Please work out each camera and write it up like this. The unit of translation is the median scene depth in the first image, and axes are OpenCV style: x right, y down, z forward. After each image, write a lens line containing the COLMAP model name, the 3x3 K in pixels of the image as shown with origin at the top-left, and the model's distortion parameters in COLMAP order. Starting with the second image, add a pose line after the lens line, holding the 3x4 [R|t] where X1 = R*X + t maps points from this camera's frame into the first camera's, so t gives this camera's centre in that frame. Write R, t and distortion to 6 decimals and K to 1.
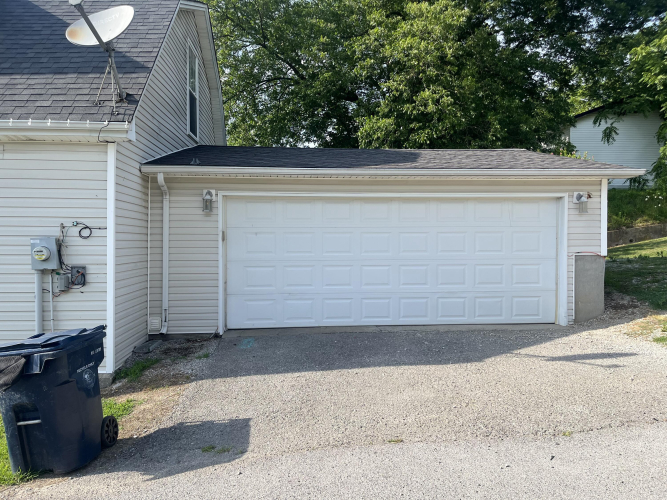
lens RADIAL K [[502.4, 0, 332.7], [0, 502.4, 247.5], [0, 0, 1]] dist [0.000012, -0.006190]
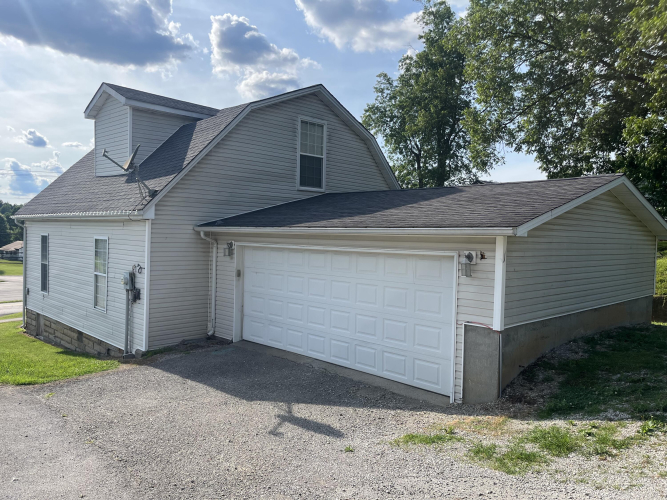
lens RADIAL K [[502.4, 0, 333.5], [0, 502.4, 251.8], [0, 0, 1]] dist [0.000012, -0.006190]
pose [[0.643442, 0.040718, -0.764411, 0.995184], [-0.036698, 0.999077, 0.022328, -0.120331], [0.764614, 0.013686, 0.644343, 0.276097]]
